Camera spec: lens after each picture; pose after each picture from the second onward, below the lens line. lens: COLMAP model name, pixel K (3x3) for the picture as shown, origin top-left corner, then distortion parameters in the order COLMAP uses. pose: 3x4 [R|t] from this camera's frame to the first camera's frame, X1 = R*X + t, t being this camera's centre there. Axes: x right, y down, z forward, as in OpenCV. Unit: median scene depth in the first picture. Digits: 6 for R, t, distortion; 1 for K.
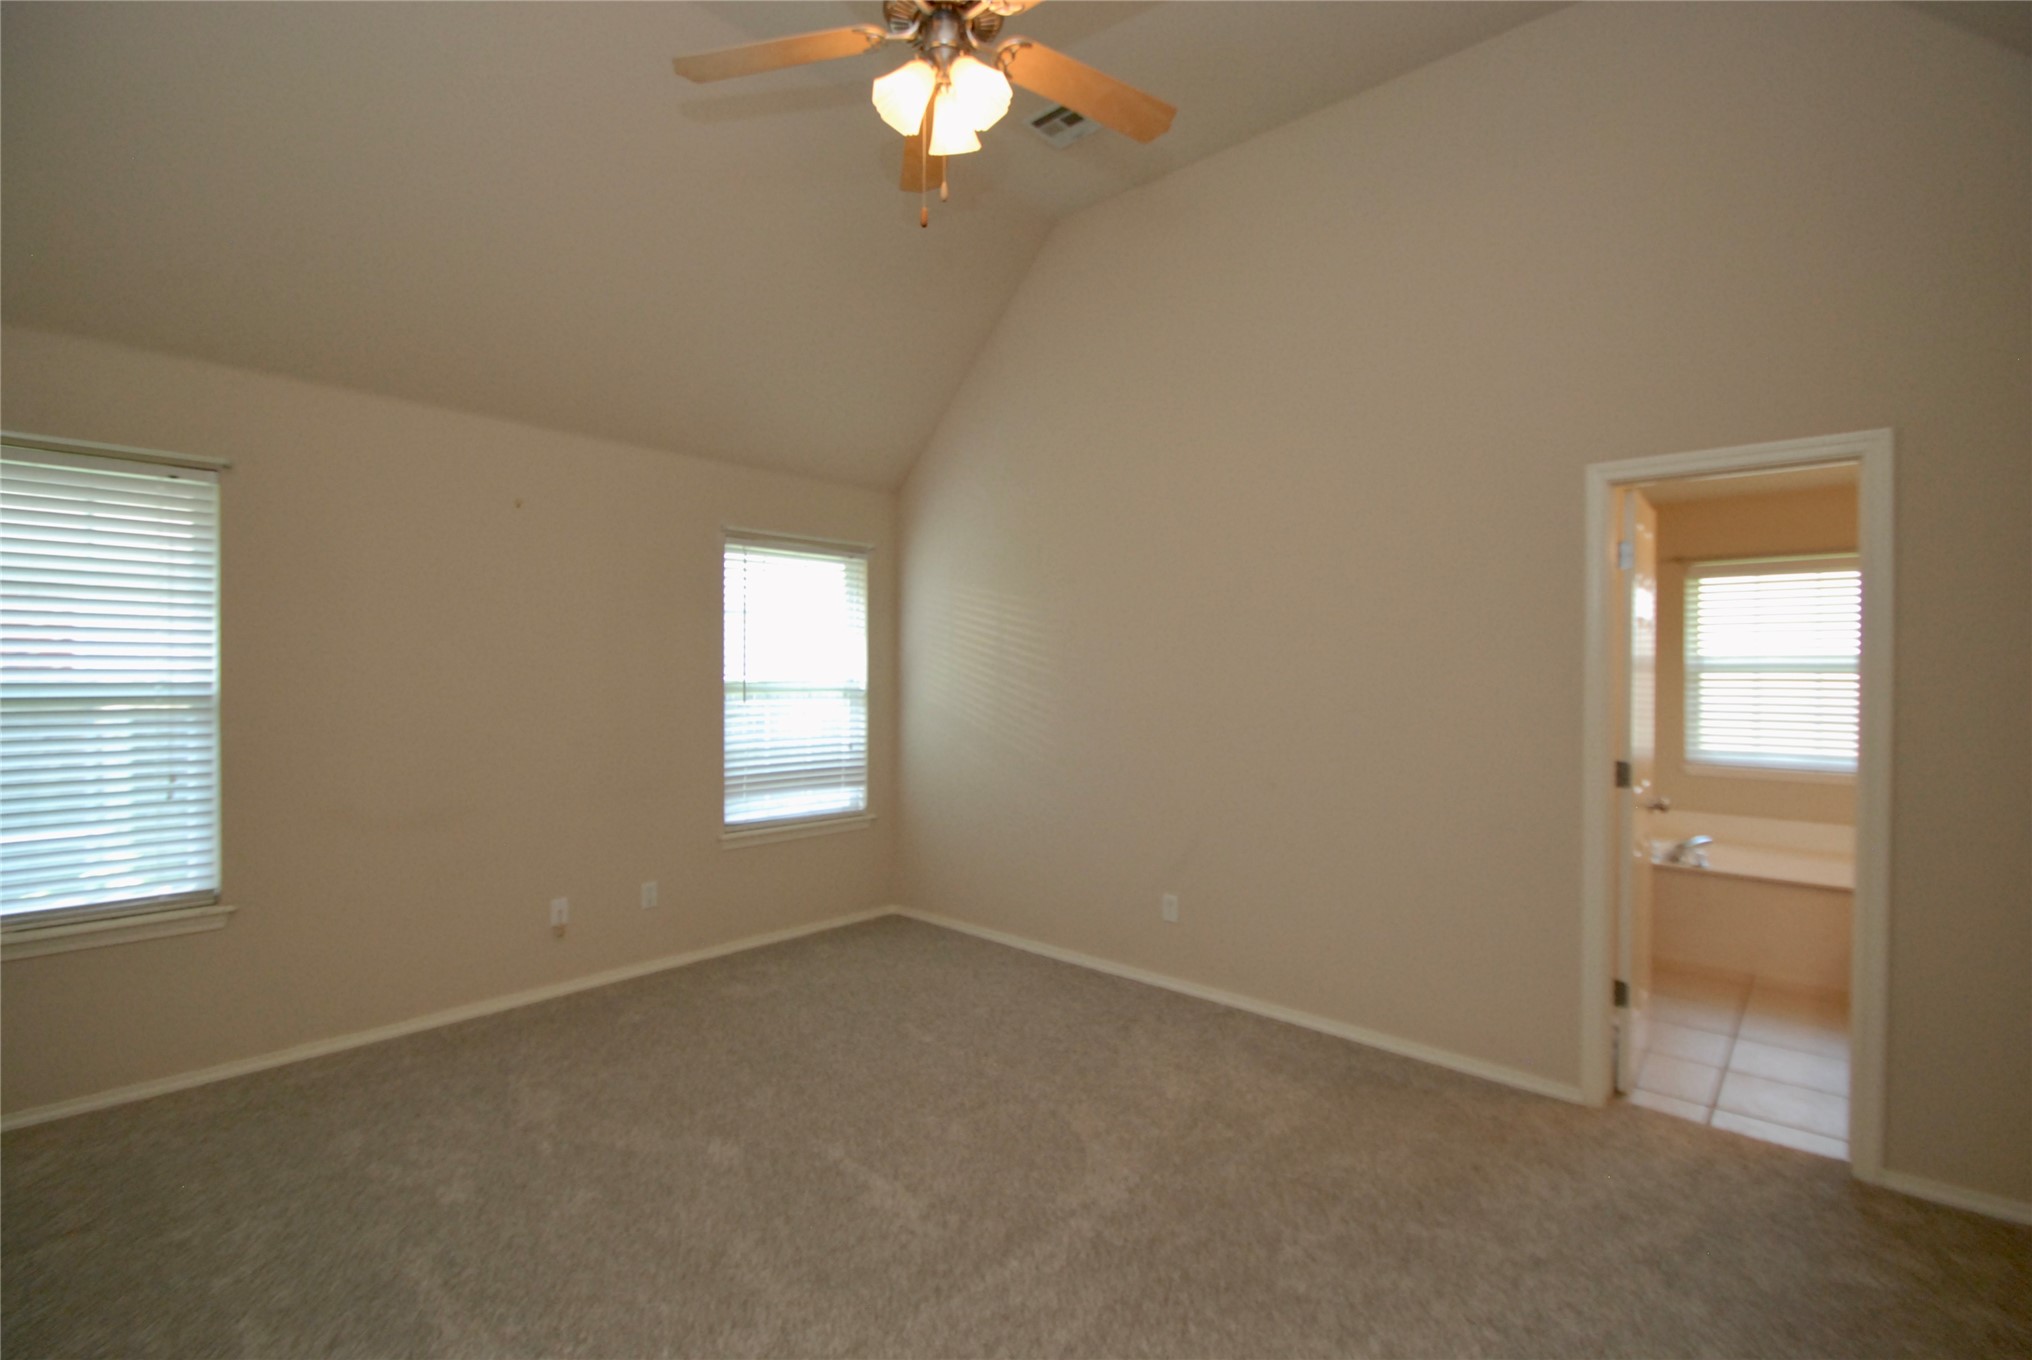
lens RADIAL K [[943.0, 0, 1021.8], [0, 943.0, 673.4], [0, 0, 1]] dist [0.002576, -0.008946]
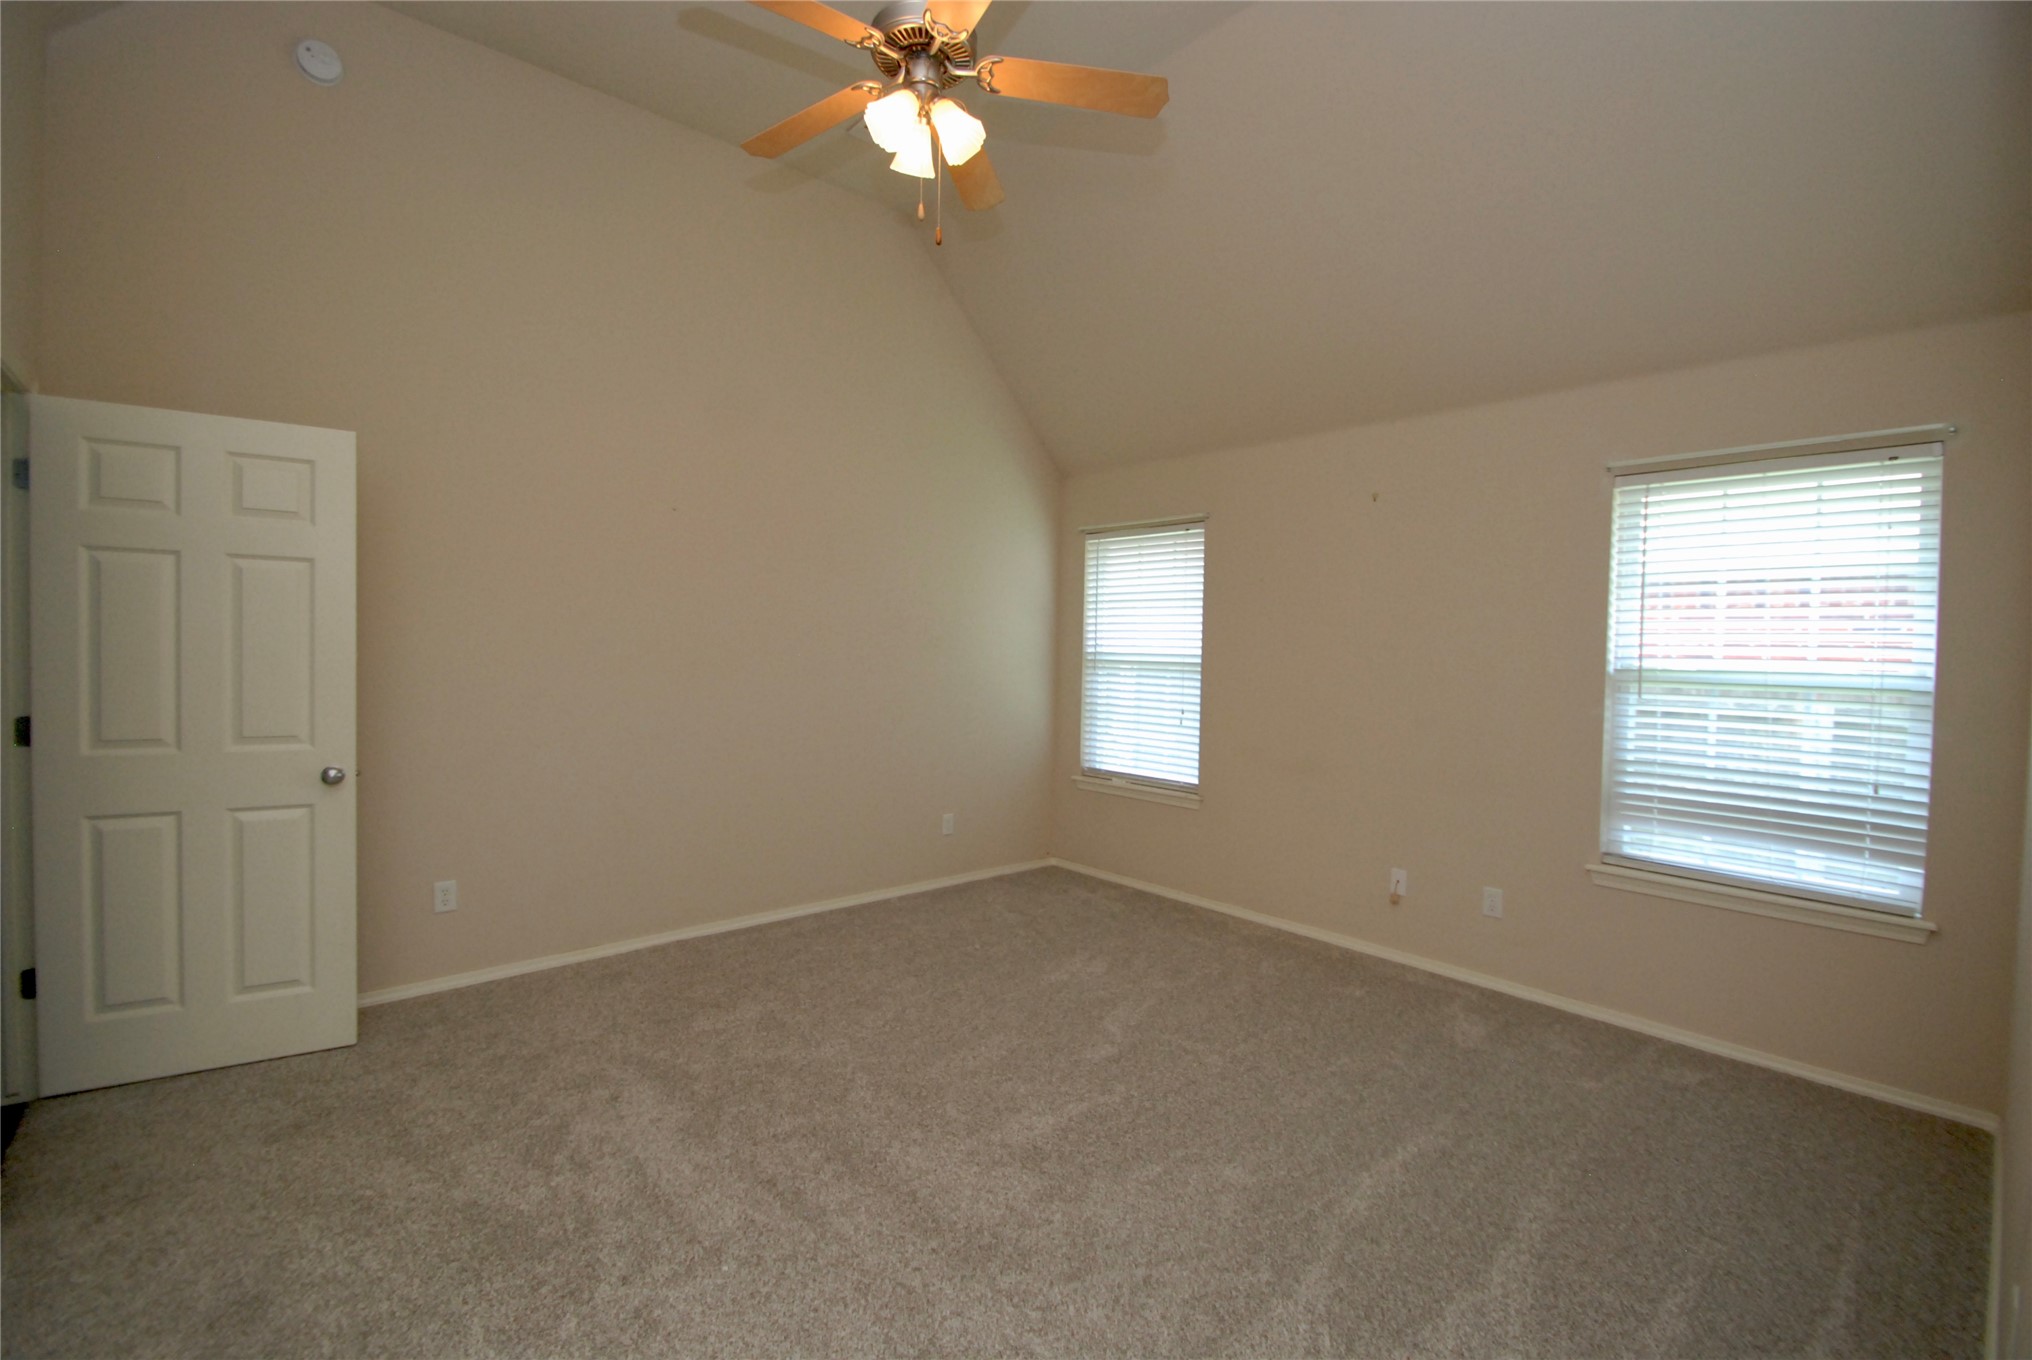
lens RADIAL K [[971.3, 0, 950.5], [0, 971.3, 672.1], [0, 0, 1]] dist [0.000682, -0.022726]
pose [[-0.215140, 0.022682, -0.976320, 0.562631], [-0.021063, 0.999390, 0.027860, 0.001302], [0.976356, 0.026558, -0.214531, 0.634278]]
